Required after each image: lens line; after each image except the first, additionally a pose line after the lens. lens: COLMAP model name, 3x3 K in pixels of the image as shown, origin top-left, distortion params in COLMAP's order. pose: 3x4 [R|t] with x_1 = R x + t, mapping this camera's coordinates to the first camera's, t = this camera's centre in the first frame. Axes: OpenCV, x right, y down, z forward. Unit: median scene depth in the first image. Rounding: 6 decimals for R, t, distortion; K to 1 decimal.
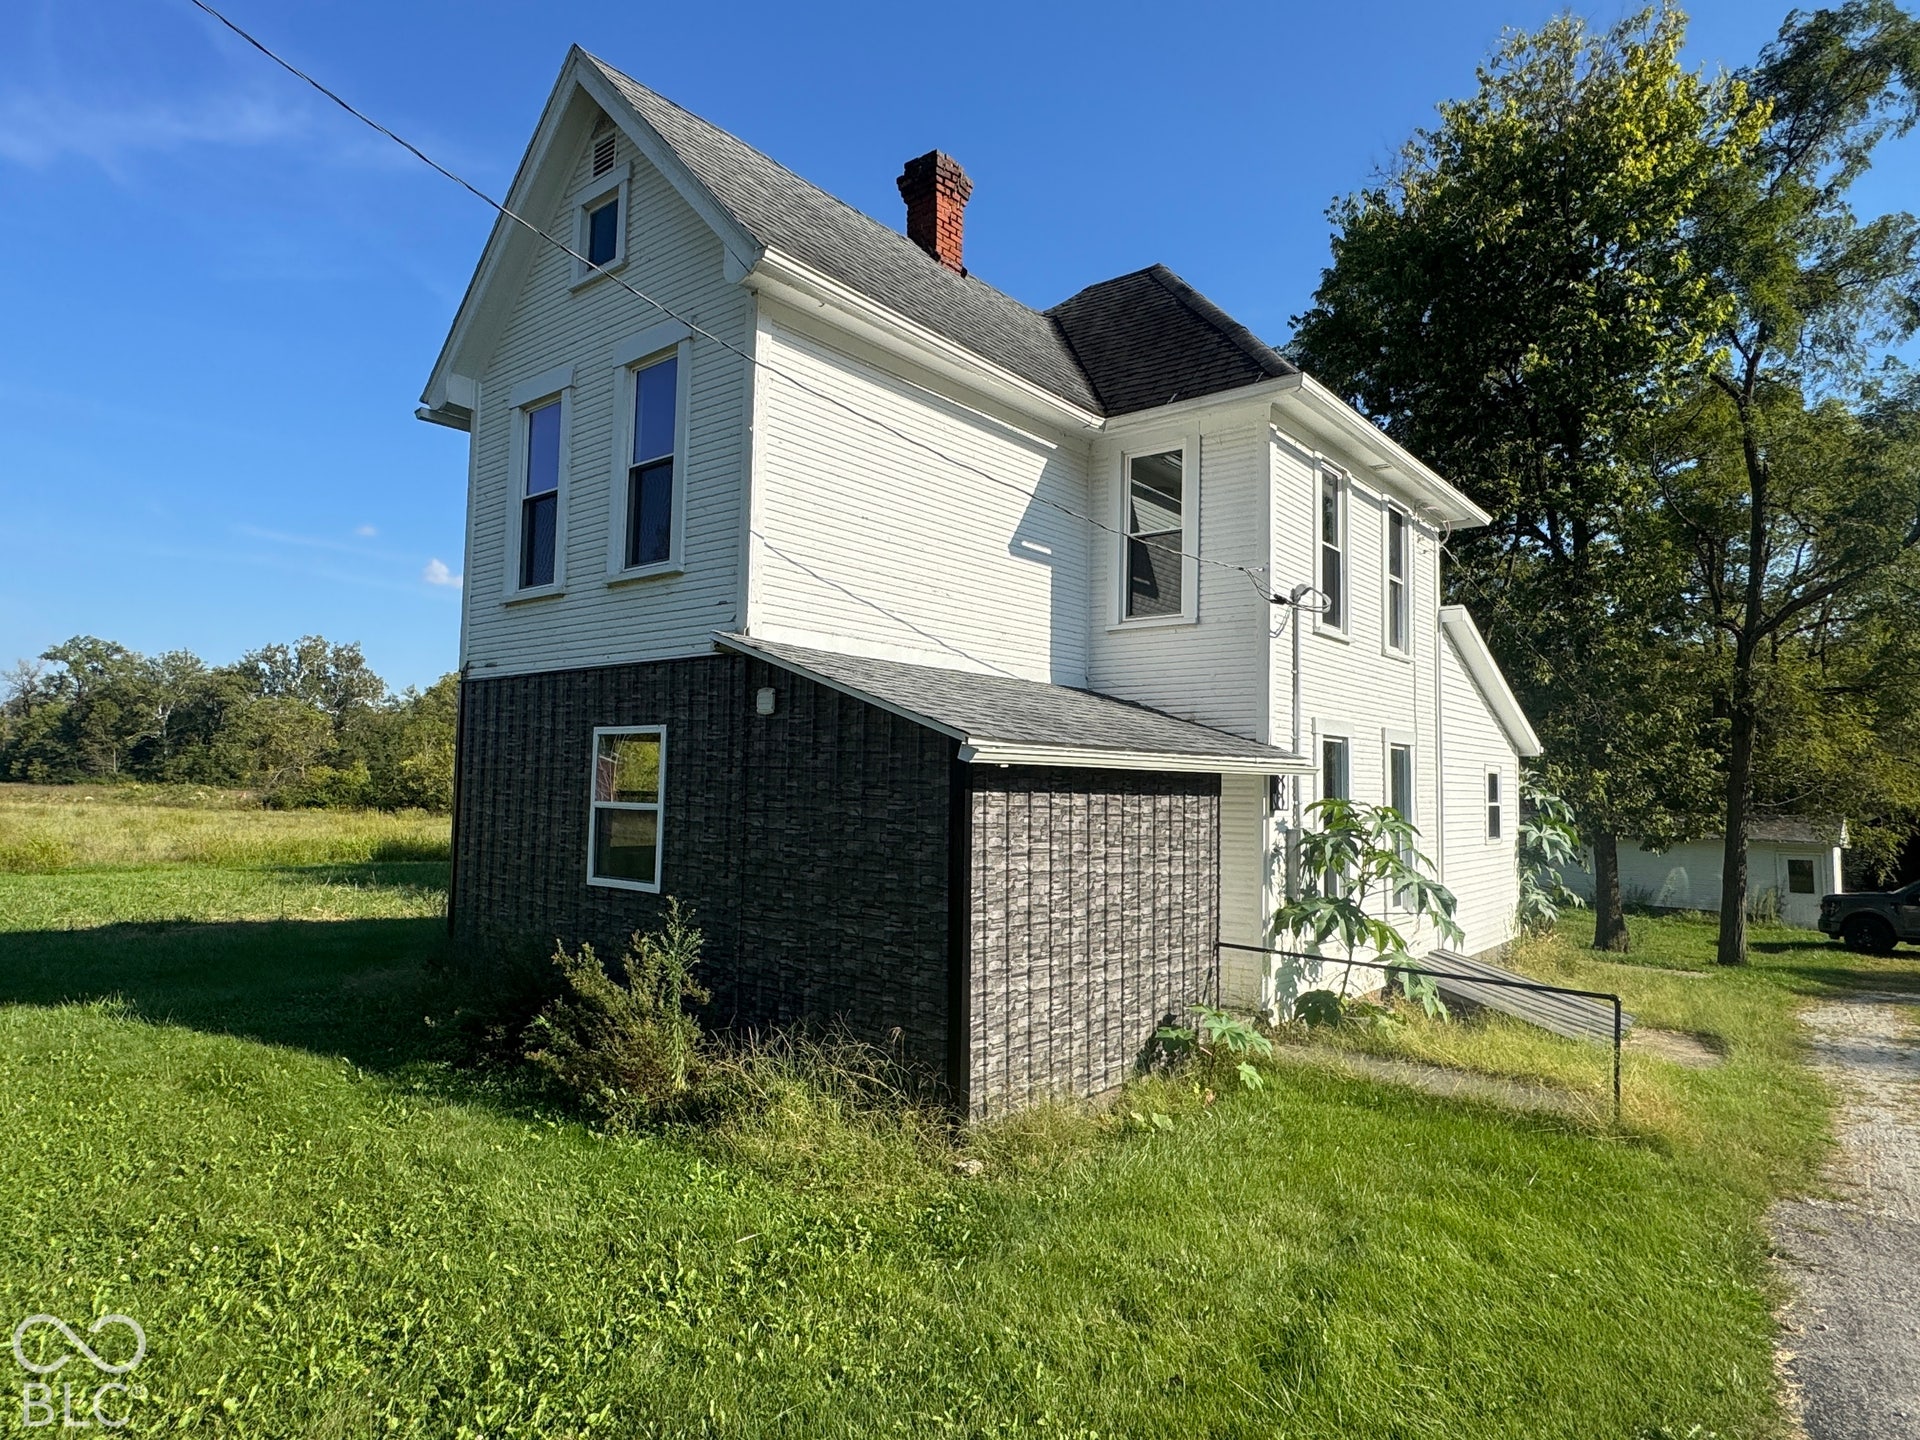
lens RADIAL K [[1103.2, 0, 955.7], [0, 1103.2, 719.2], [0, 0, 1]] dist [-0.001502, 0.000418]
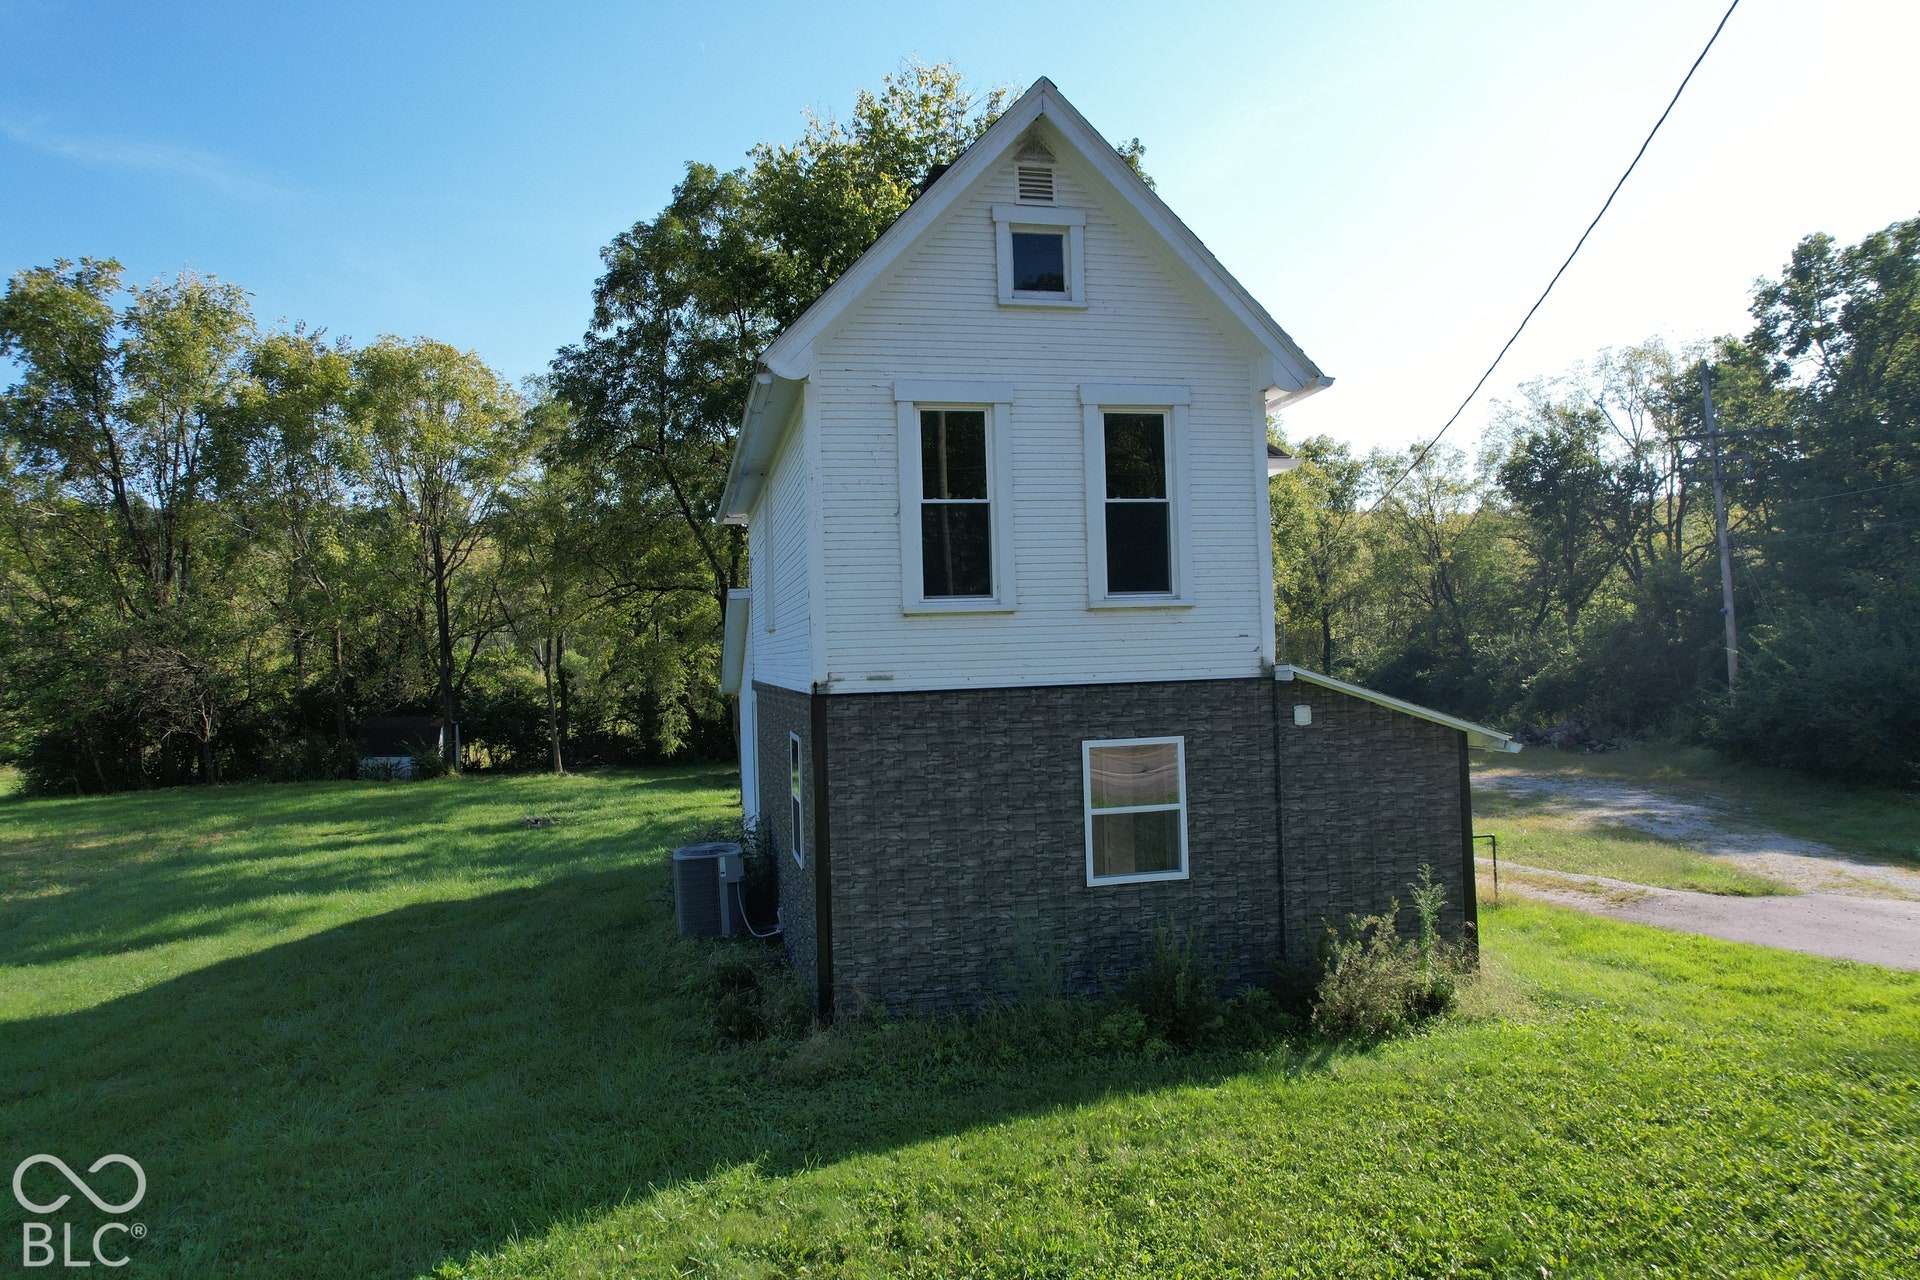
lens RADIAL K [[1222.0, 0, 964.0], [0, 1222.0, 642.2], [0, 0, 1]] dist [-0.068638, 0.061717]
pose [[0.609506, -0.028855, 0.792256, -0.296555], [-0.006791, 0.999111, 0.041614, -0.030539], [-0.792753, -0.030744, 0.608768, 0.082112]]
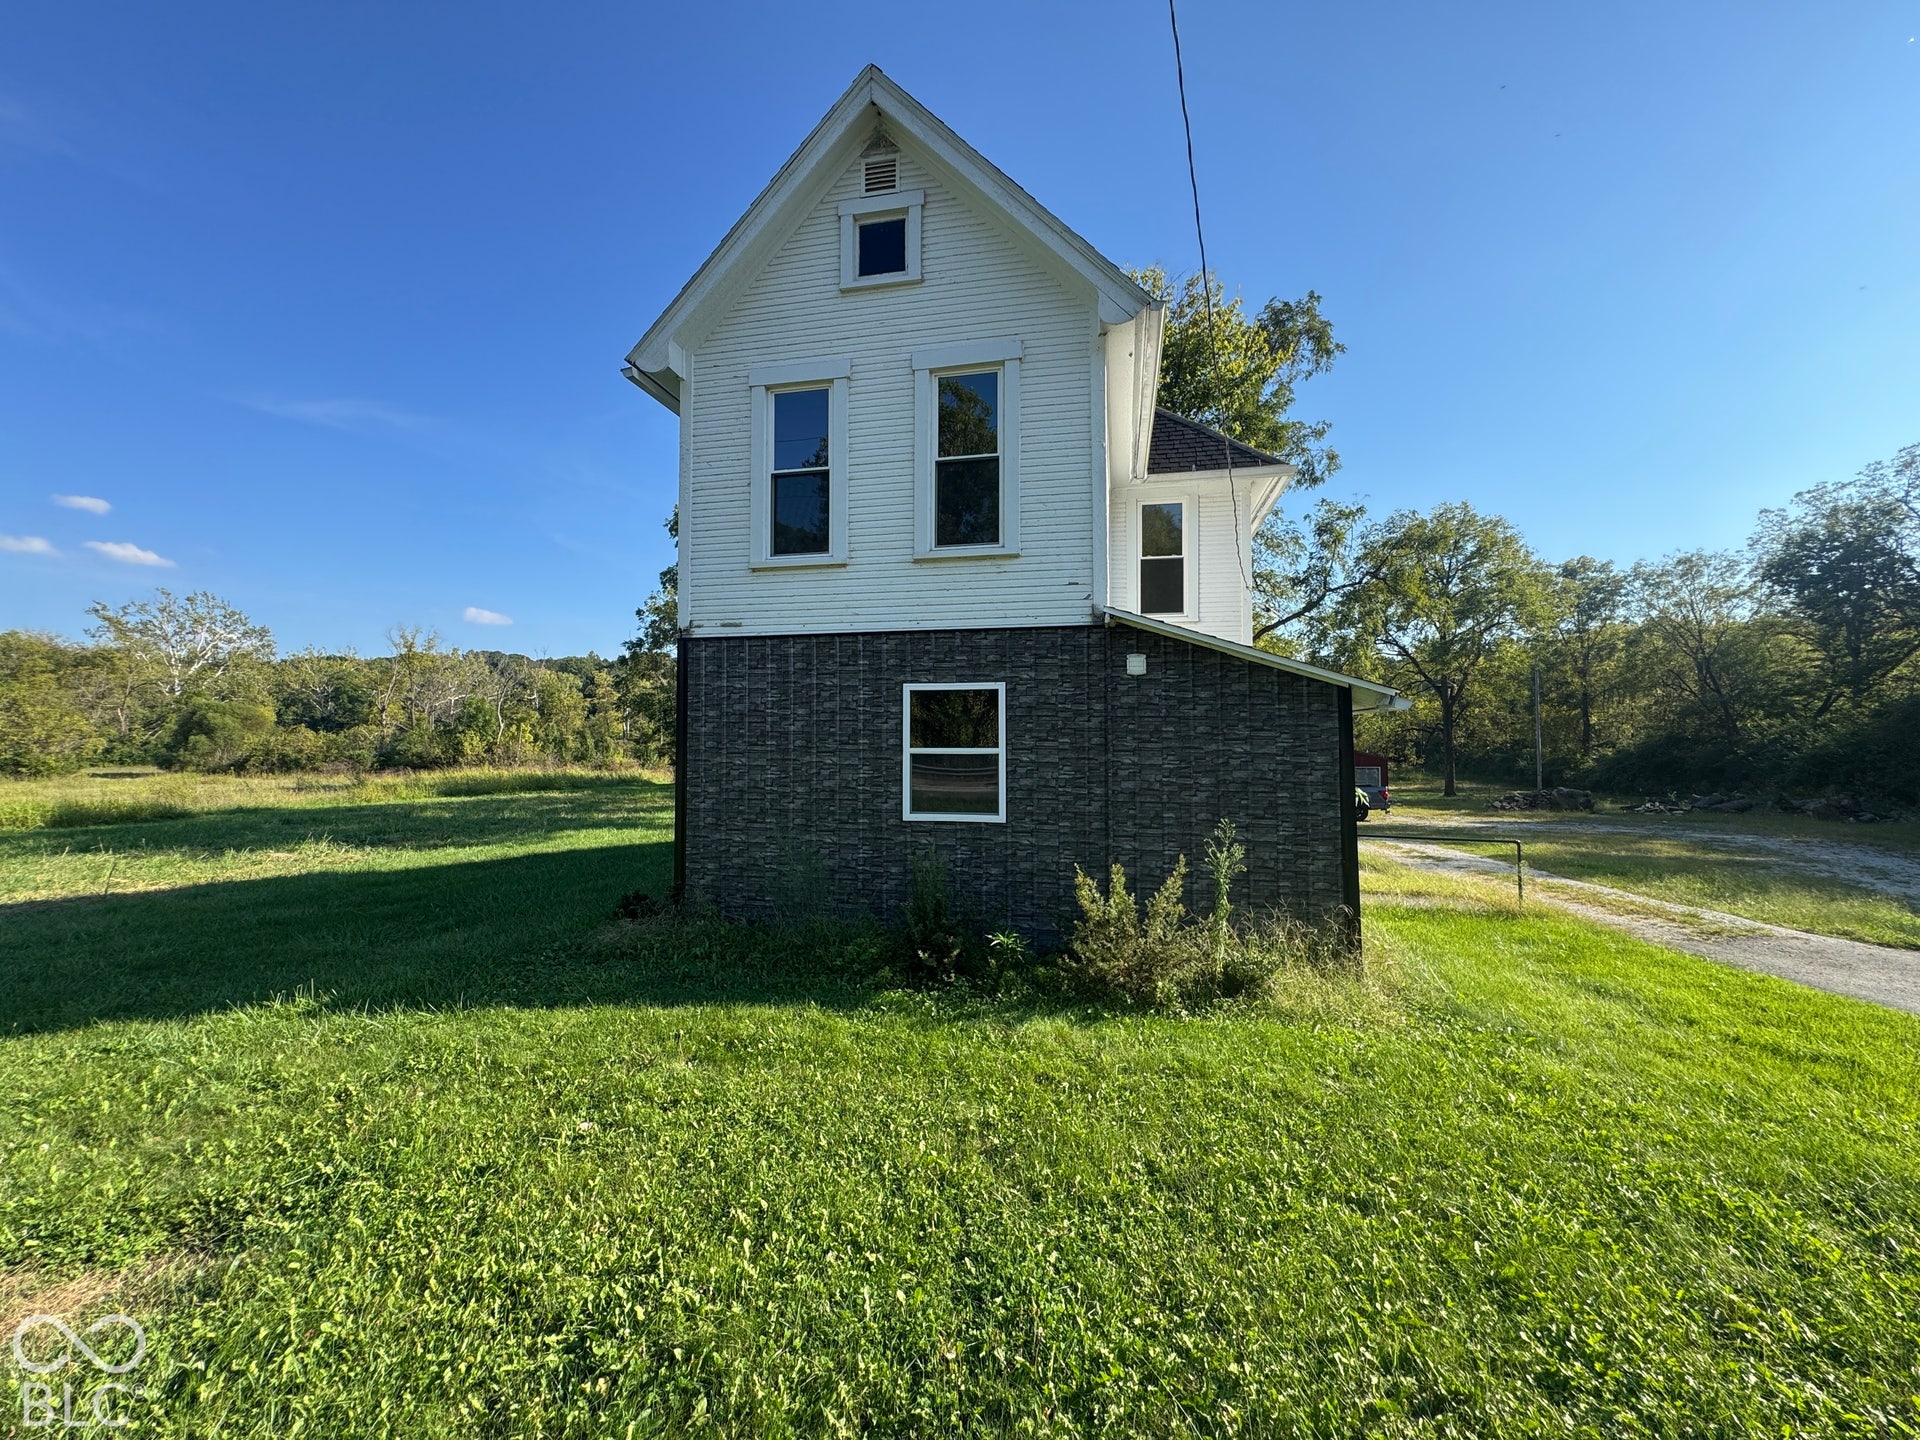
lens RADIAL K [[765.1, 0, 958.4], [0, 765.1, 717.7], [0, 0, 1]] dist [-0.003270, 0.000540]
pose [[0.882717, -0.005284, 0.469875, -0.144508], [-0.011652, 0.999383, 0.033130, 0.003431], [-0.469760, -0.034719, 0.882111, 0.059792]]
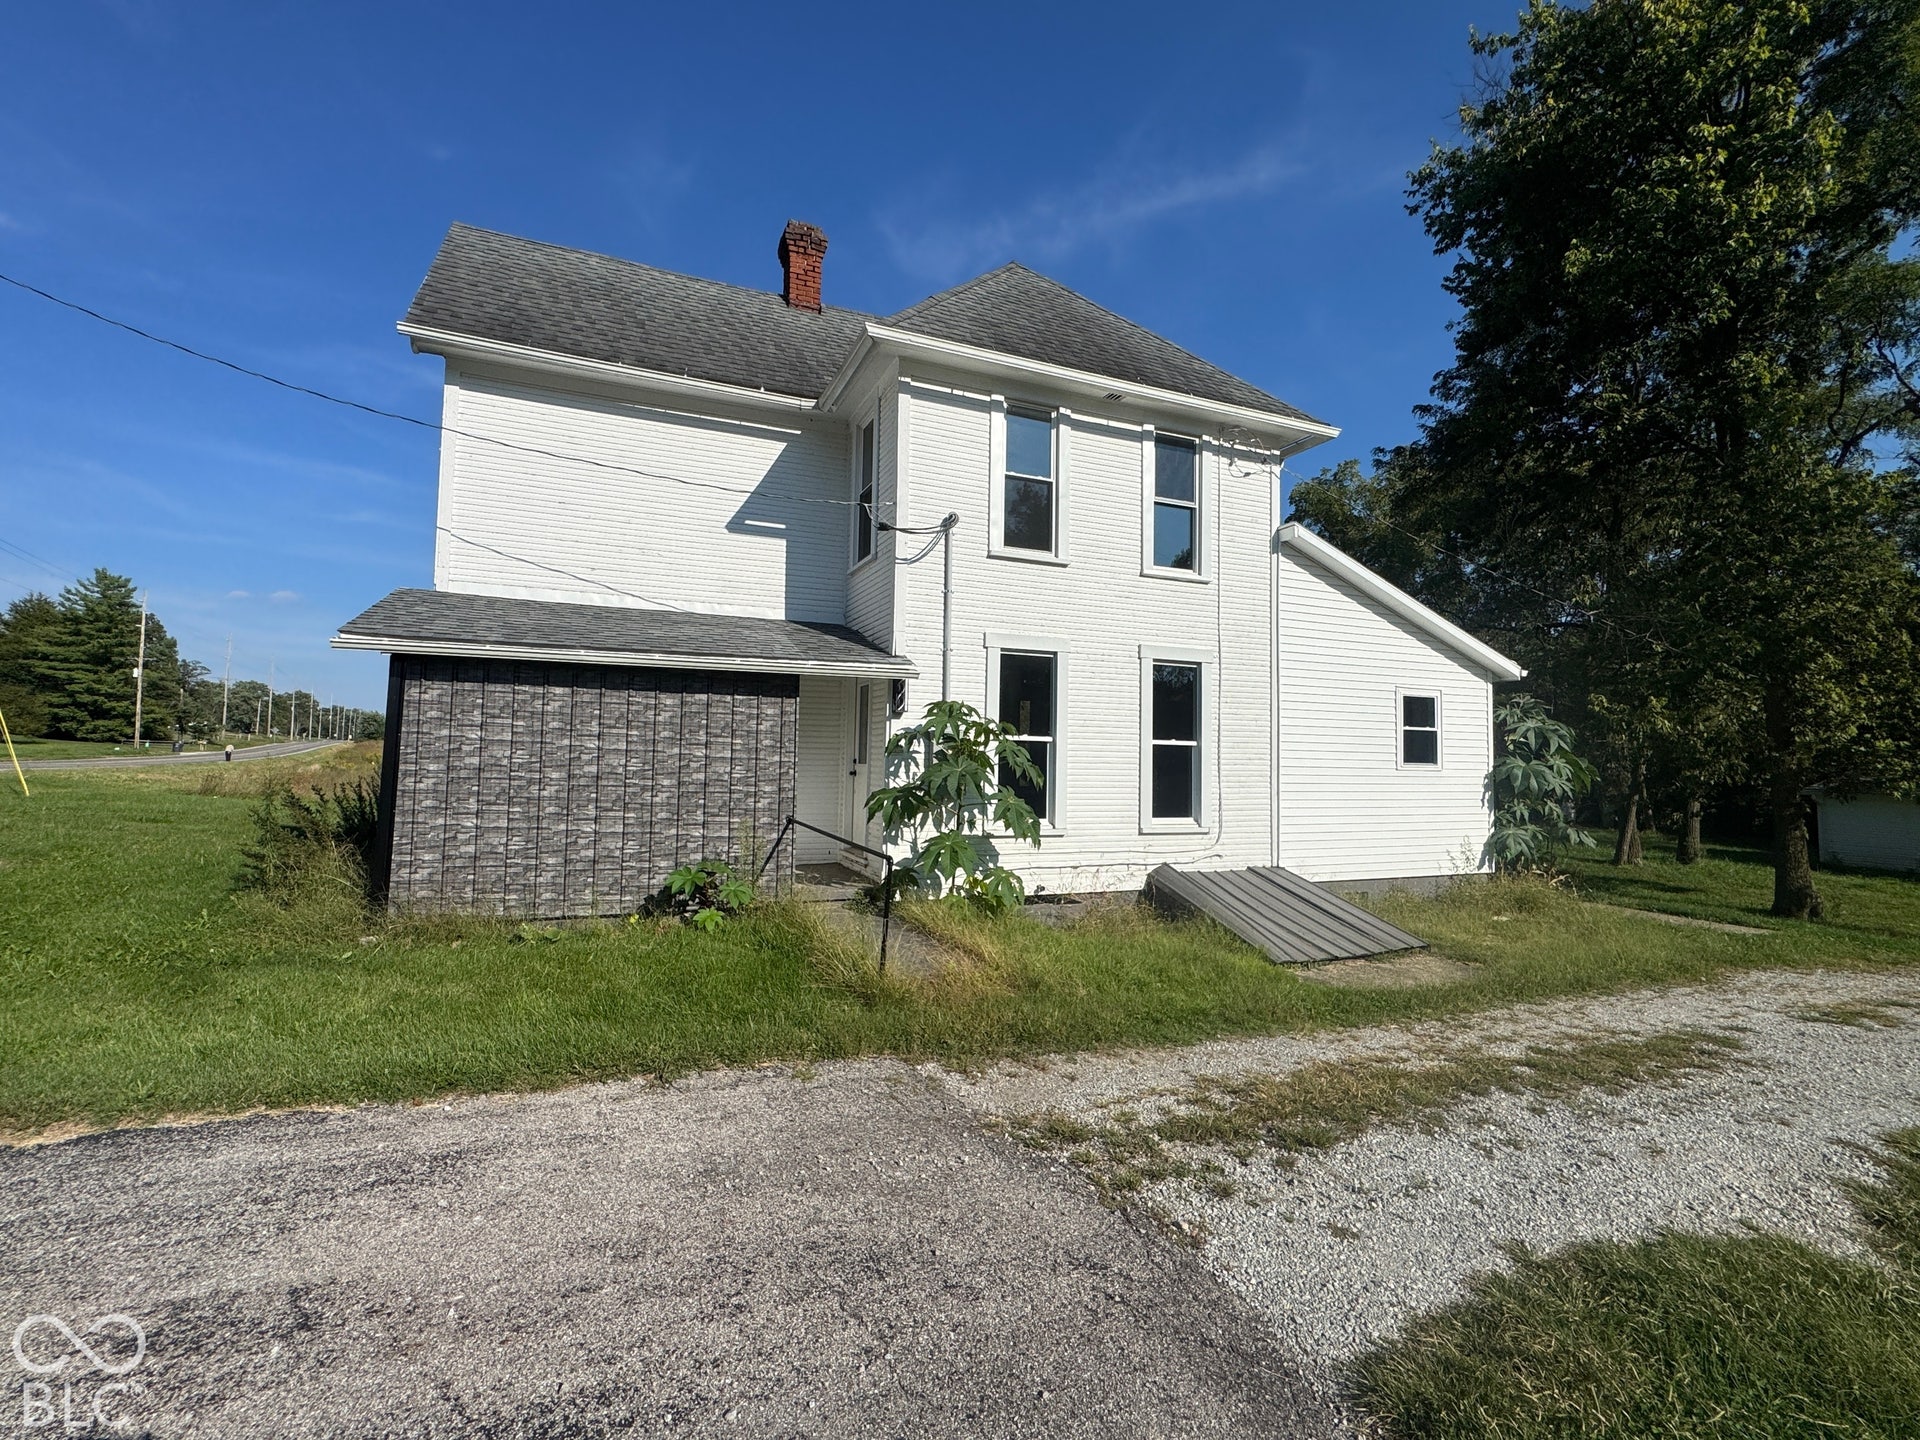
lens RADIAL K [[864.3, 0, 966.4], [0, 864.3, 716.2], [0, 0, 1]] dist [0.000647, -0.002050]
pose [[0.887708, -0.027918, -0.459560, 0.185476], [0.027775, 0.999589, -0.007072, 0.023185], [0.459569, -0.006487, 0.888119, 0.058243]]
